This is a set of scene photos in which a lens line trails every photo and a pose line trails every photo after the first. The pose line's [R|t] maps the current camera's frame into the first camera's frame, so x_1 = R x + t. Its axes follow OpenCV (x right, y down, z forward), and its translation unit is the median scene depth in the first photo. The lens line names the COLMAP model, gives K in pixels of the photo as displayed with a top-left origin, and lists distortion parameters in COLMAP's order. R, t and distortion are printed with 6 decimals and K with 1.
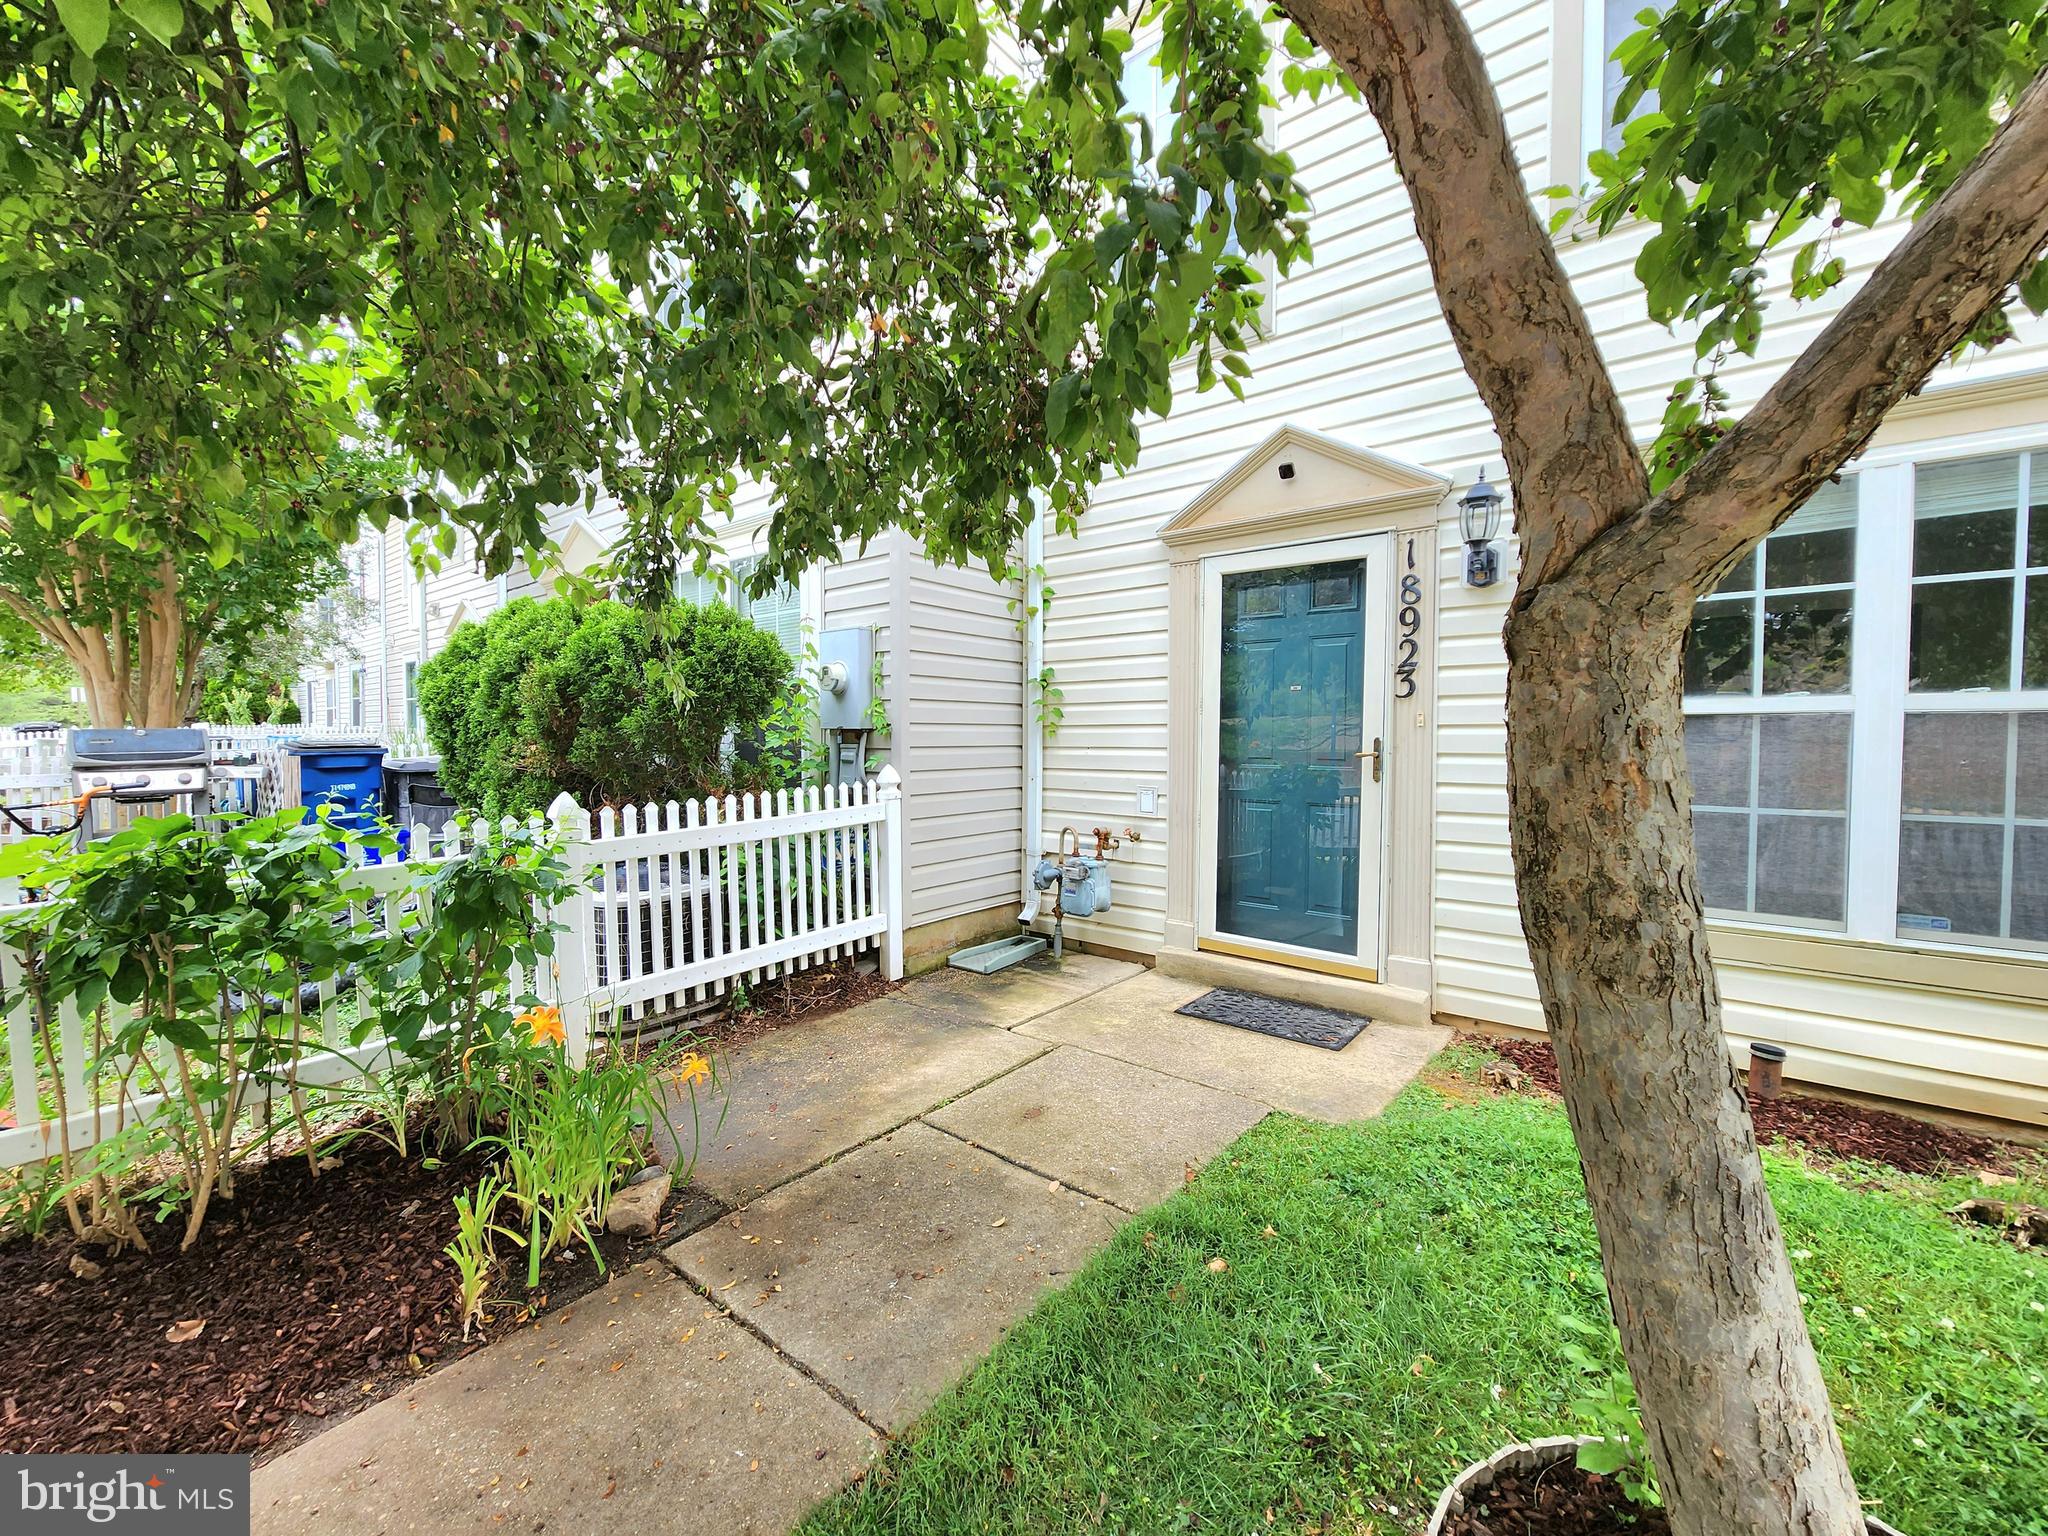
lens RADIAL K [[845.2, 0, 1015.2], [0, 845.2, 761.2], [0, 0, 1]] dist [-0.001599, 0.001461]
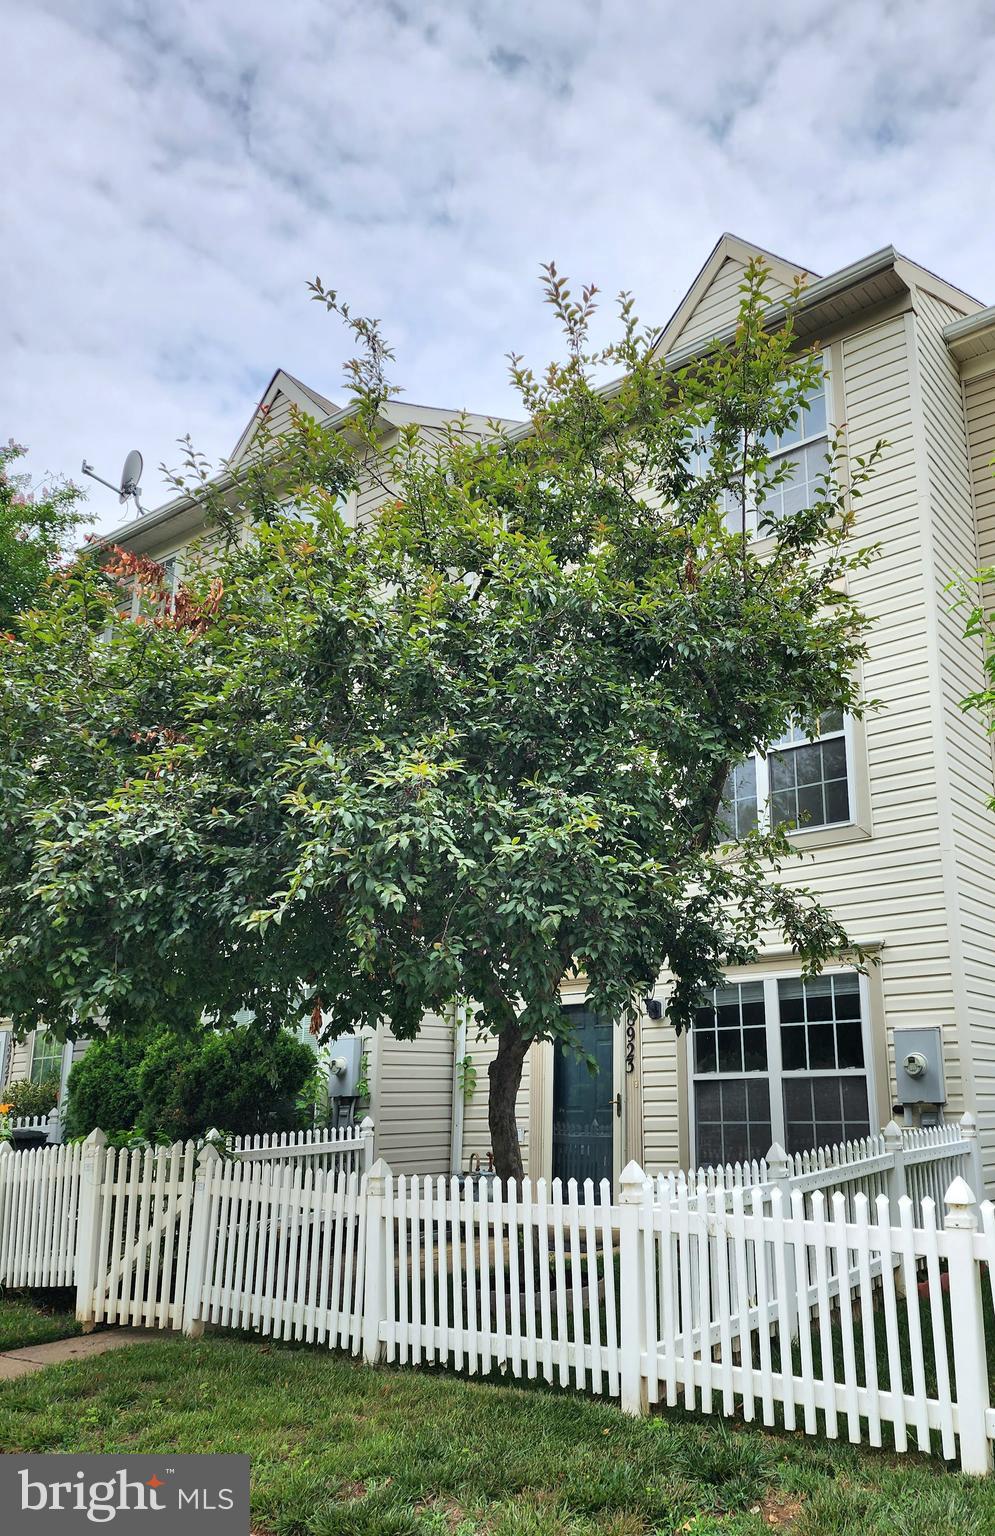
lens RADIAL K [[1123.8, 0, 624.7], [0, 1123.8, 848.1], [0, 0, 1]] dist [0.089179, -0.009214]
pose [[0.998079, -0.004816, 0.061759, 0.273586], [0.020513, 0.966418, -0.256154, 0.091182], [-0.058451, 0.256929, 0.964661, -1.648660]]
